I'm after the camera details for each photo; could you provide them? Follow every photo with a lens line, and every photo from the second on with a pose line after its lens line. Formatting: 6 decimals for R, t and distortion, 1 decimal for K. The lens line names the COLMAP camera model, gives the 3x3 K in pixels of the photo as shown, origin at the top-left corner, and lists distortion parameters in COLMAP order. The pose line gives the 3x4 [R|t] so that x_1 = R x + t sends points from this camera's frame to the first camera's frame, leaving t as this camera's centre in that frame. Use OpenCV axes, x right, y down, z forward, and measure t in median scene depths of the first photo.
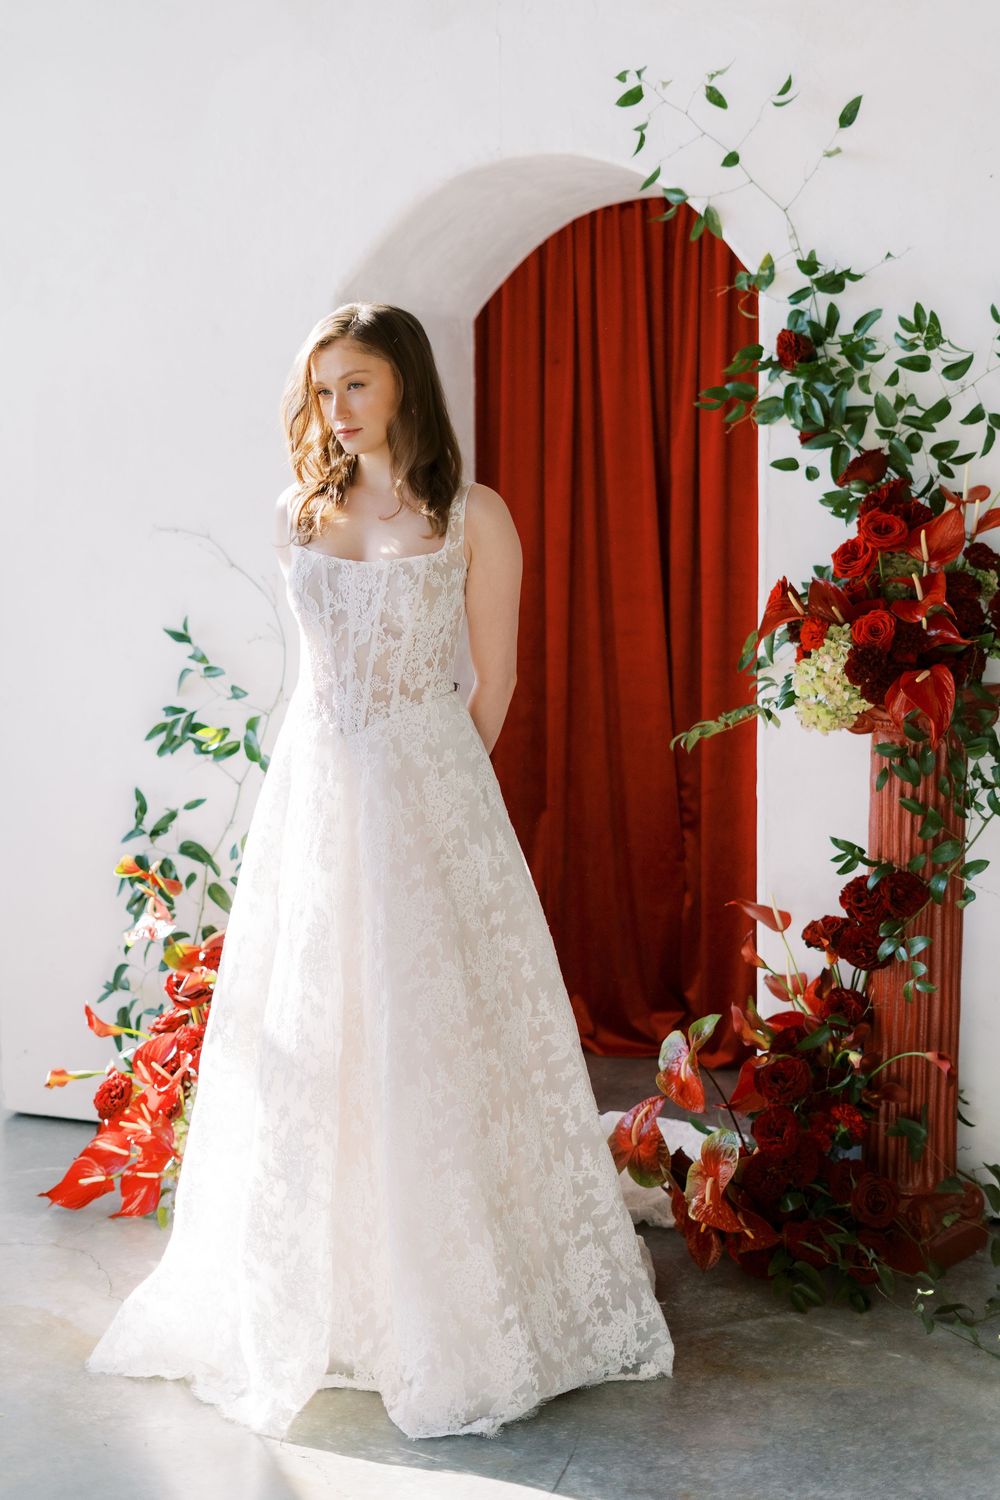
lens RADIAL K [[2249.6, 0, 476.1], [0, 2249.6, 742.1], [0, 0, 1]] dist [-0.015862, 0.031221]
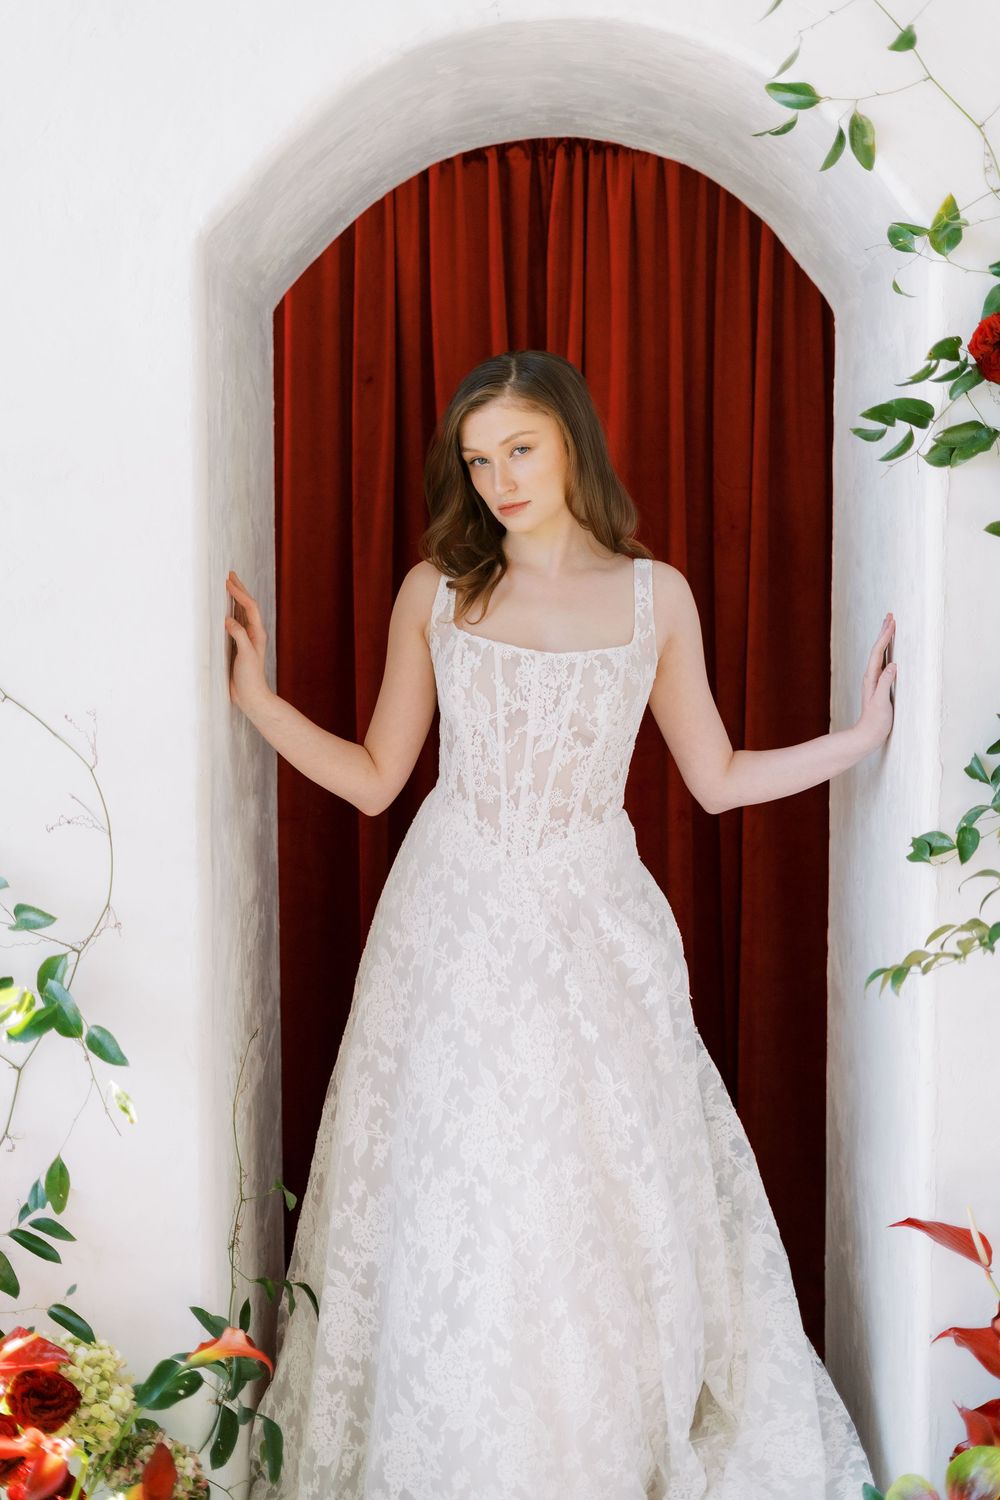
lens RADIAL K [[2196.8, 0, 492.8], [0, 2196.8, 747.5], [0, 0, 1]] dist [-0.006430, 0.019853]
pose [[0.941085, -0.027495, 0.337051, -0.196763], [0.036193, 0.999154, -0.019550, -0.053994], [-0.336229, 0.030597, 0.941283, 0.457049]]
